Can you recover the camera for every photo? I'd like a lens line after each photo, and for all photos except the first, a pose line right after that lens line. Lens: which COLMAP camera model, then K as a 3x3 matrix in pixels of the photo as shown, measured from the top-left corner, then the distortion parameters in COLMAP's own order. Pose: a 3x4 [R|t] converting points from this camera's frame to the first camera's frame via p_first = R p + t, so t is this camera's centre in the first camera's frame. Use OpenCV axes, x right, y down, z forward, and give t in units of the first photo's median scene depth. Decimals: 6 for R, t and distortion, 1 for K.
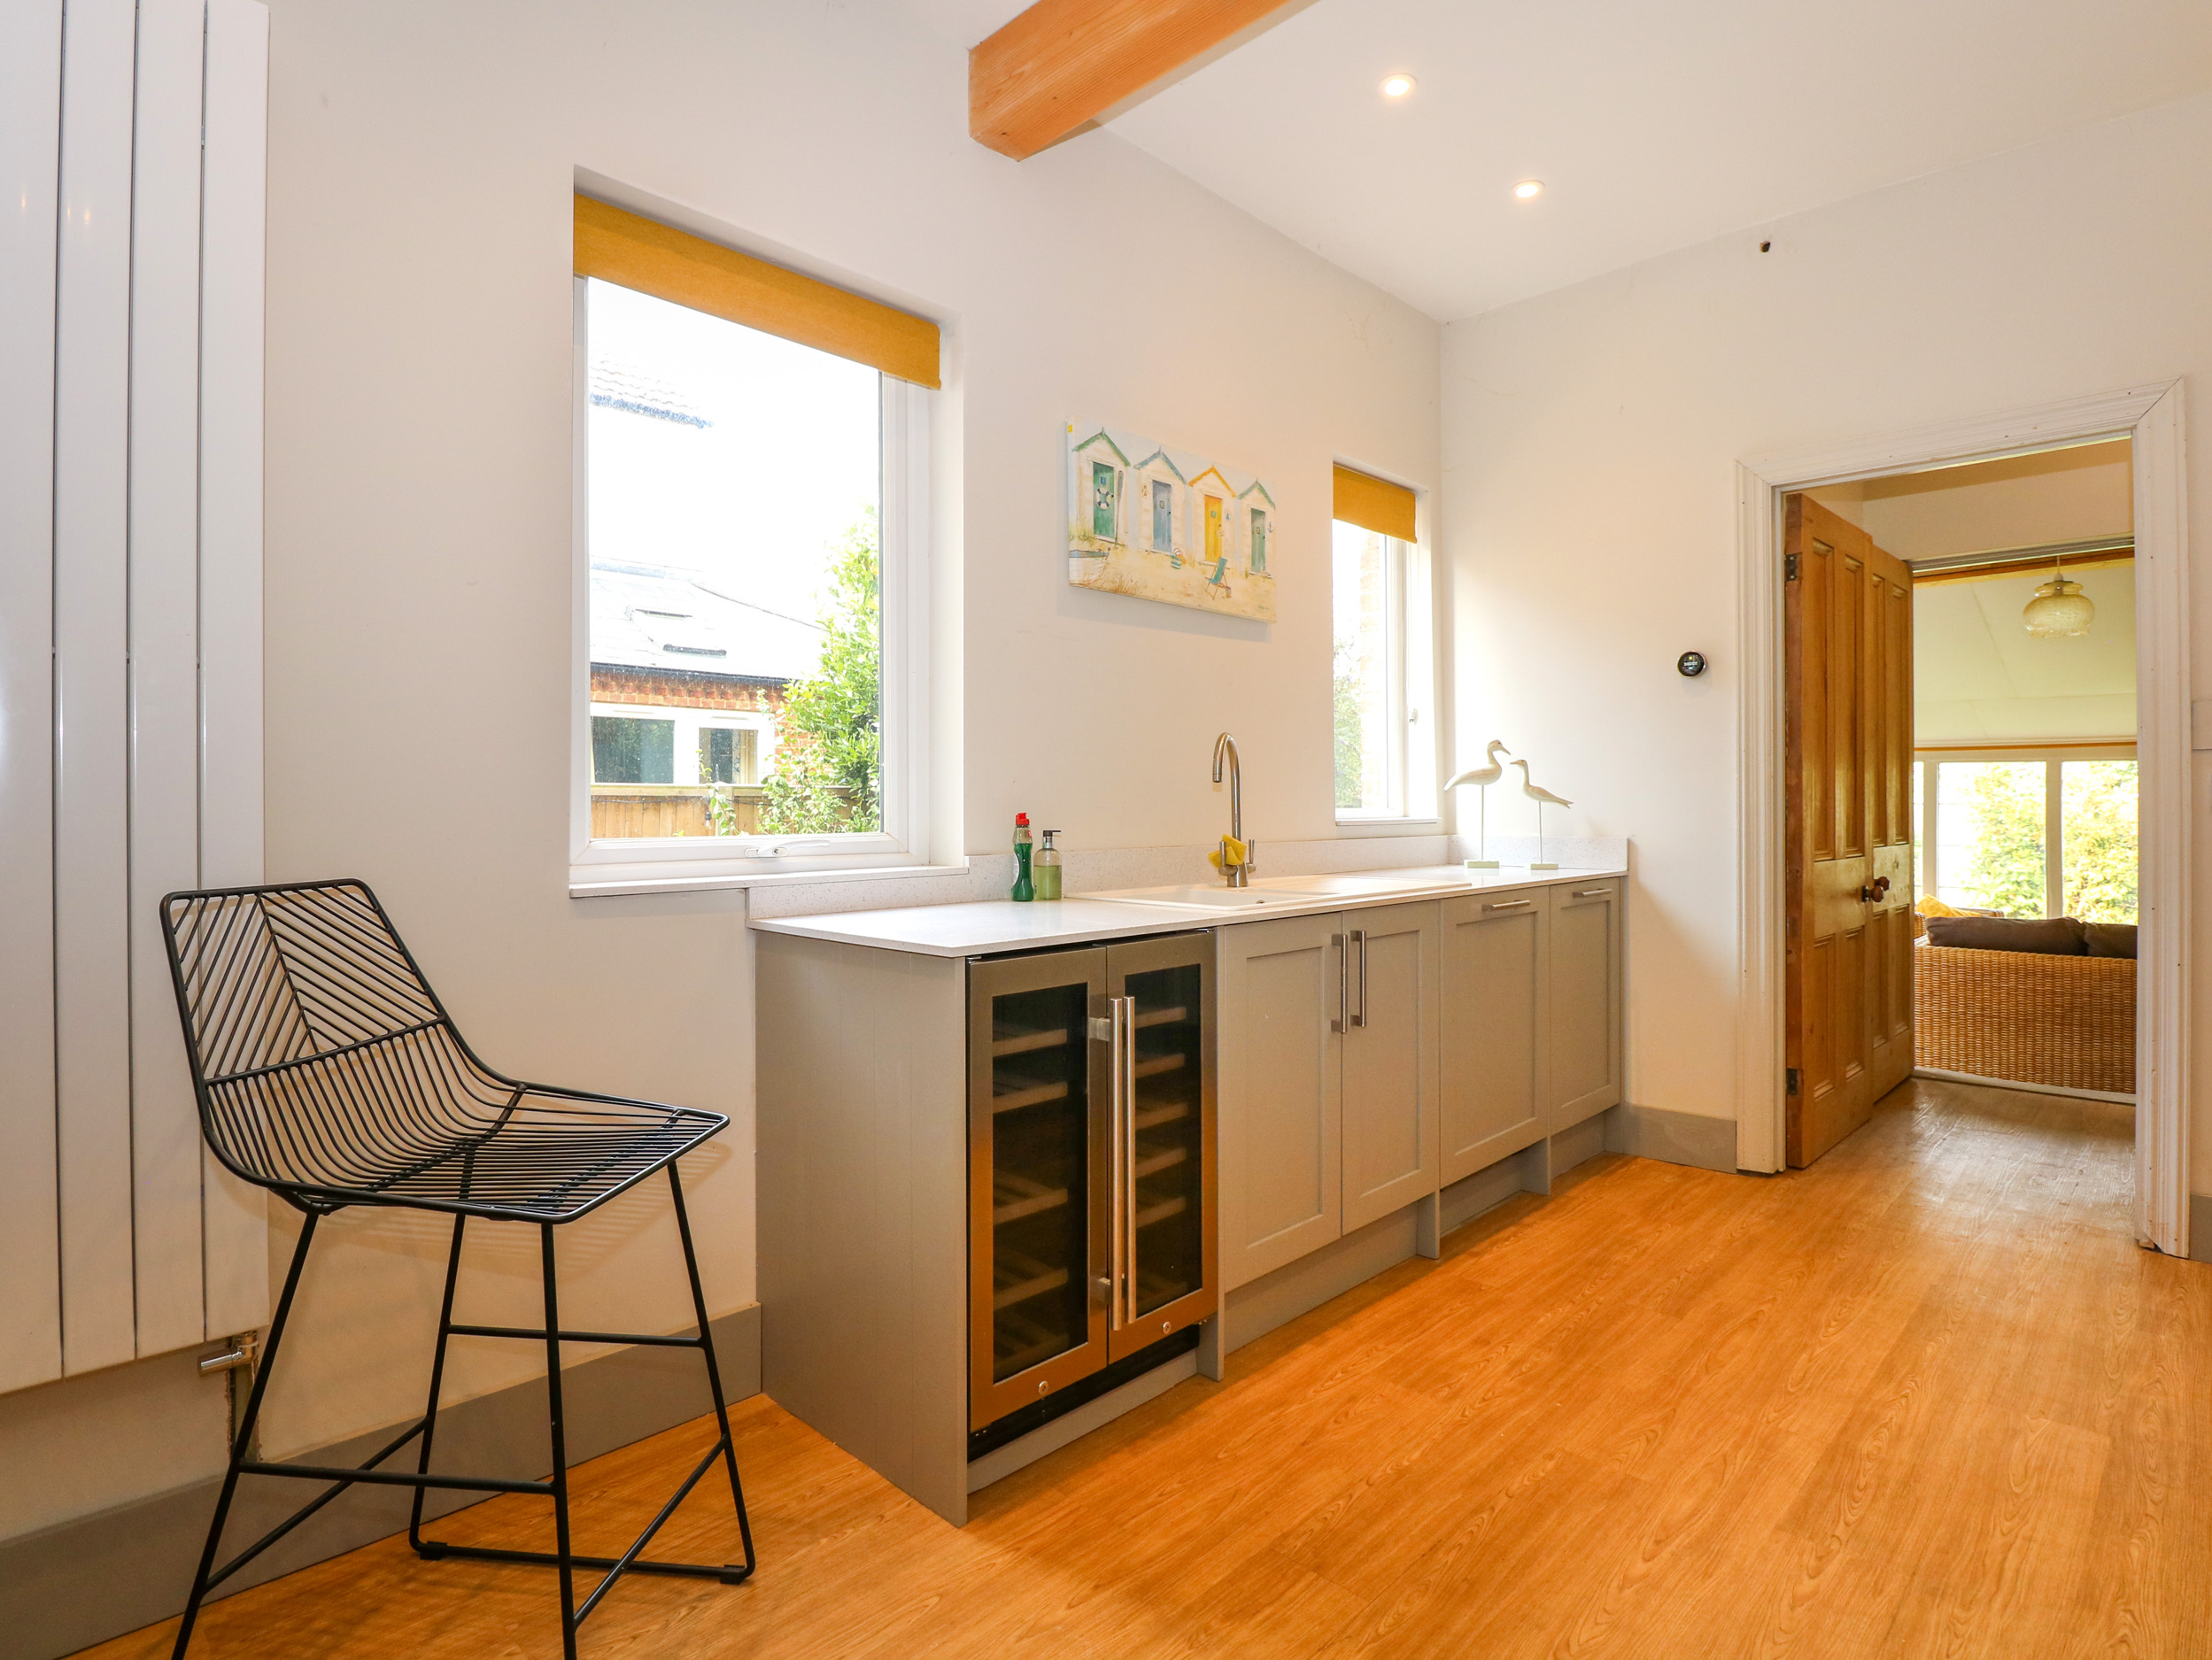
lens RADIAL K [[1167.8, 0, 1110.3], [0, 1167.8, 804.1], [0, 0, 1]] dist [-0.004815, -0.011020]
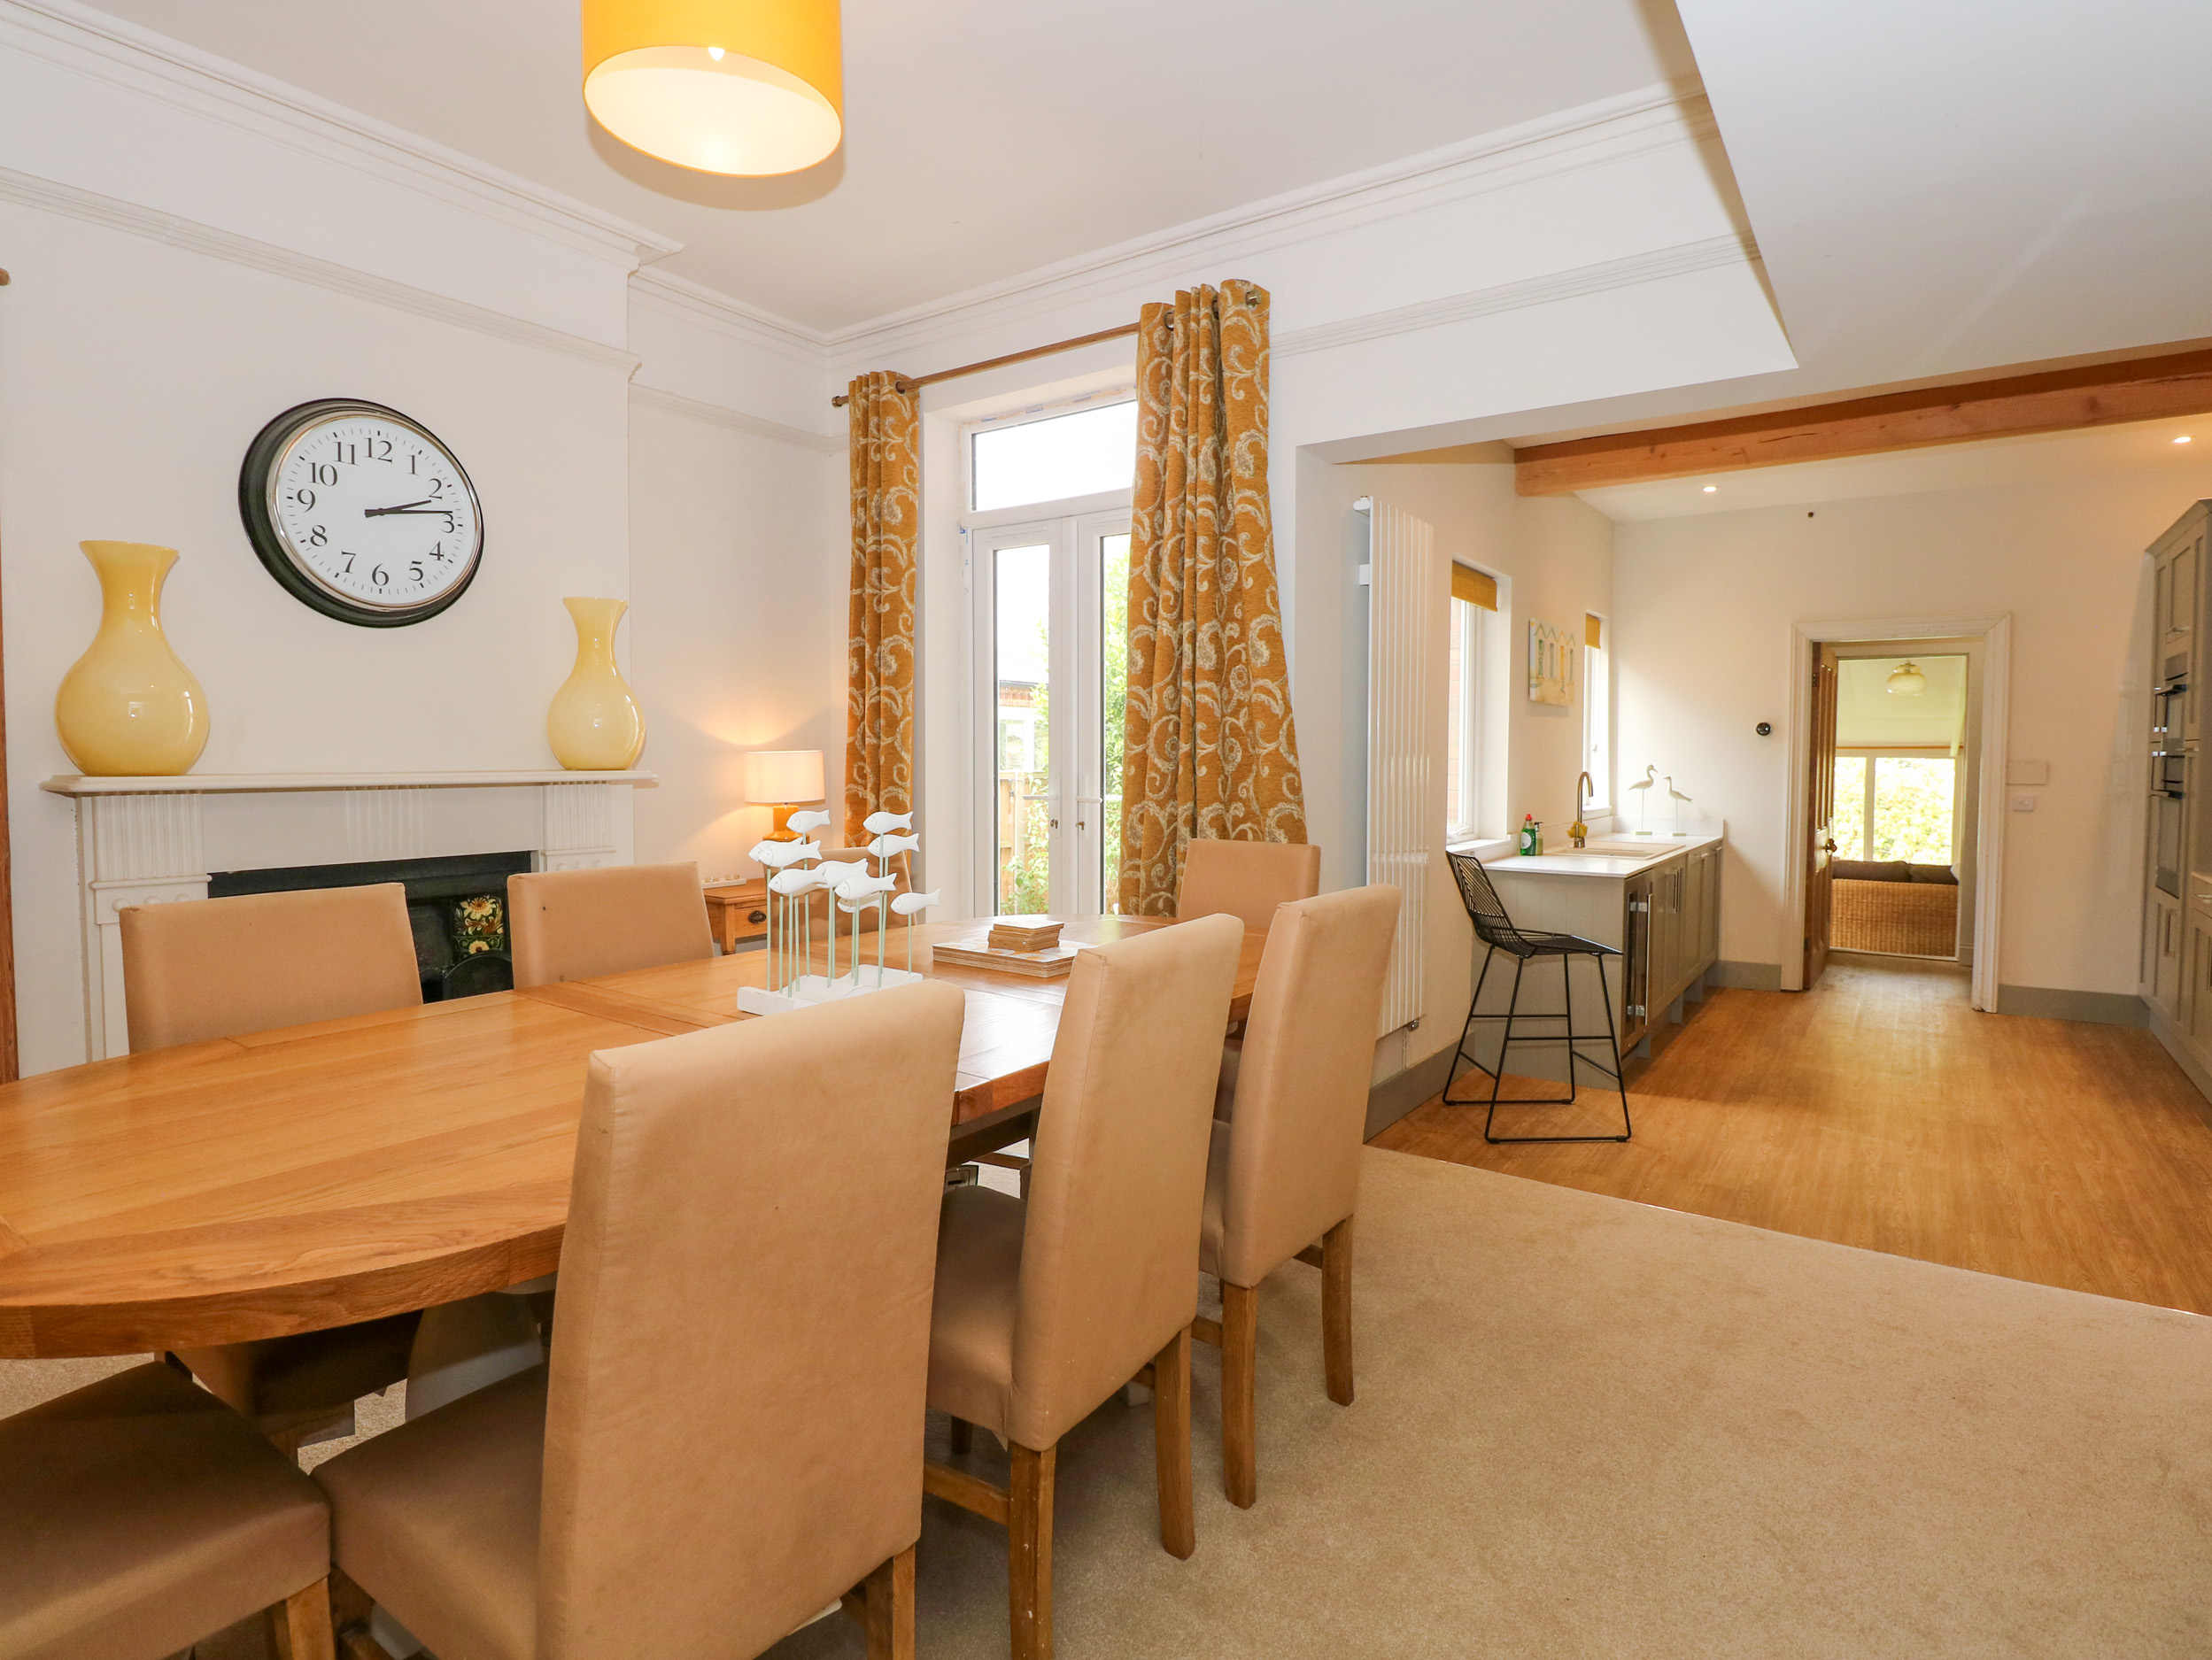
lens RADIAL K [[1167.8, 0, 1107.4], [0, 1167.8, 801.9], [0, 0, 1]] dist [-0.004815, -0.011020]
pose [[0.987060, -0.000171, 0.160350, -1.066315], [-0.006545, 0.999123, 0.041353, -0.089011], [-0.160217, -0.041867, 0.986194, -0.877919]]
